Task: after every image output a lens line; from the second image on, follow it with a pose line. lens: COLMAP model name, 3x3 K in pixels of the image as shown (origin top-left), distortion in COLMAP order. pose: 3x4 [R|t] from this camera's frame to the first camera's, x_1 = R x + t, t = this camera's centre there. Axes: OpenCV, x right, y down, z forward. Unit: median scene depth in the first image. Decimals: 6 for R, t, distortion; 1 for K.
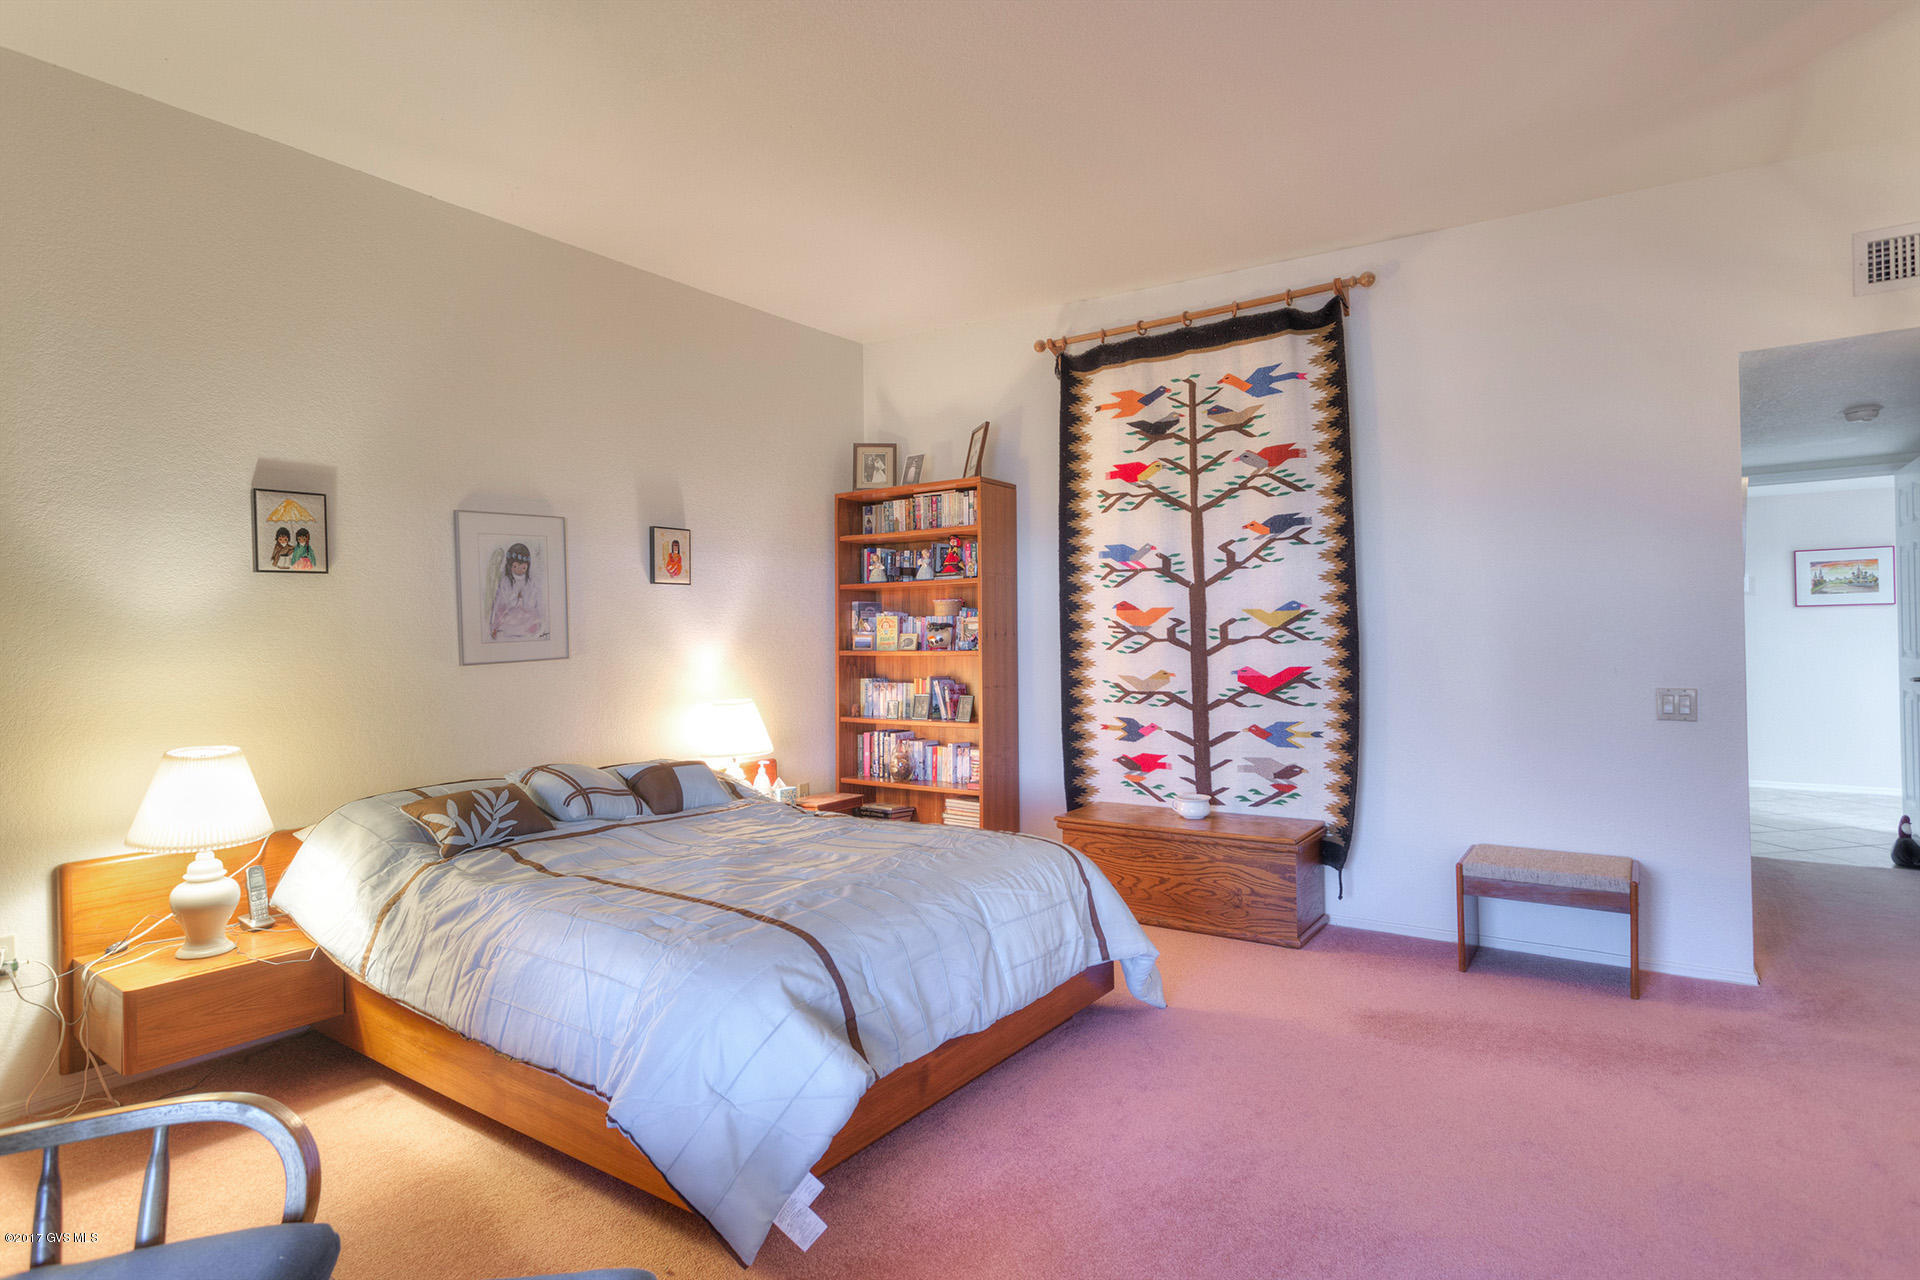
lens RADIAL K [[988.7, 0, 960.0], [0, 988.7, 640.0], [0, 0, 1]] dist [0.001838, 0.000167]
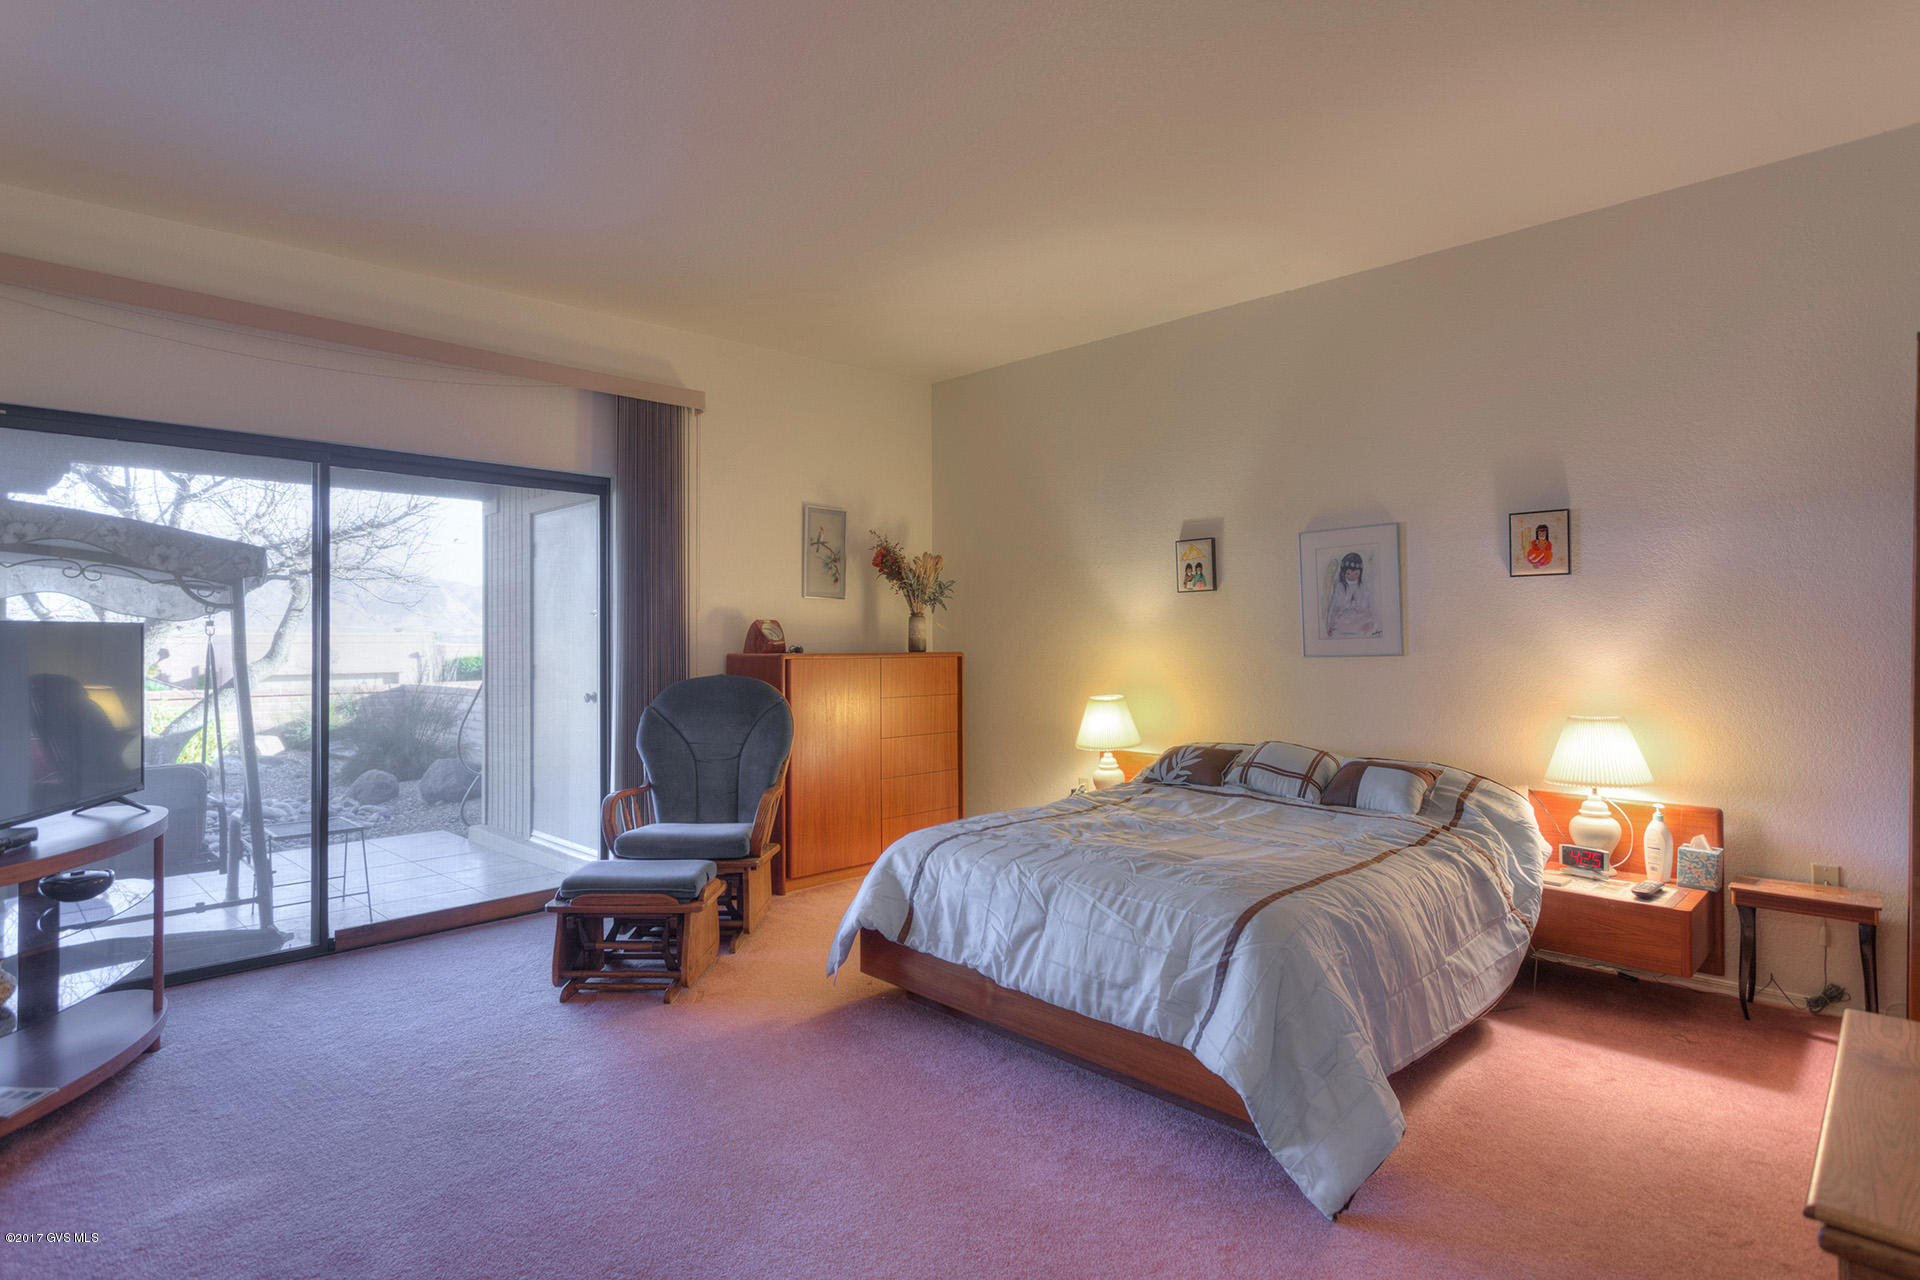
lens RADIAL K [[988.7, 0, 960.0], [0, 988.7, 640.0], [0, 0, 1]] dist [0.001838, 0.000167]
pose [[-0.165328, 0.023510, -0.985958, 0.795208], [0.001977, 0.999722, 0.023506, -0.025808], [0.986237, 0.001937, -0.165328, 0.779310]]
